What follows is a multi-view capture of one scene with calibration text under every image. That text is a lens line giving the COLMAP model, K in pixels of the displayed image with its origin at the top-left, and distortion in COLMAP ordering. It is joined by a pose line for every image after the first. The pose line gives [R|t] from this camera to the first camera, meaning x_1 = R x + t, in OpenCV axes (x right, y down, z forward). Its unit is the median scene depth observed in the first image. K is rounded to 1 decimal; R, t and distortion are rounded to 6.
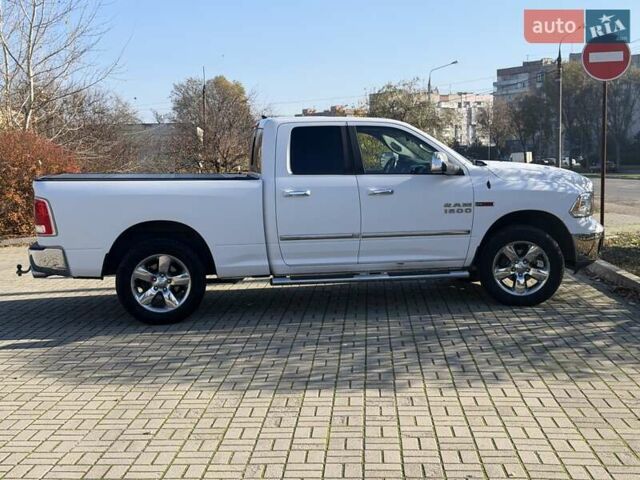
lens RADIAL K [[900.9, 0, 316.4], [0, 900.9, 247.9], [0, 0, 1]] dist [0.165440, -0.319515]
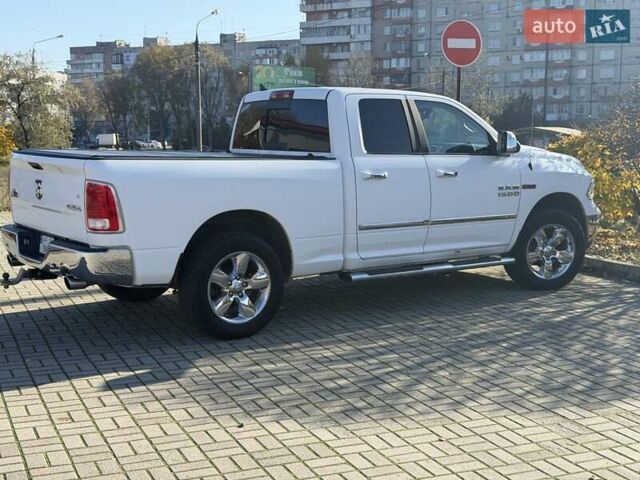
lens RADIAL K [[924.1, 0, 320.1], [0, 924.1, 216.0], [0, 0, 1]] dist [0.109281, -0.026612]
pose [[0.888999, -0.021346, 0.457411, -0.465740], [0.029287, 0.999518, -0.010276, -0.013535], [-0.456971, 0.022532, 0.889196, 0.226305]]
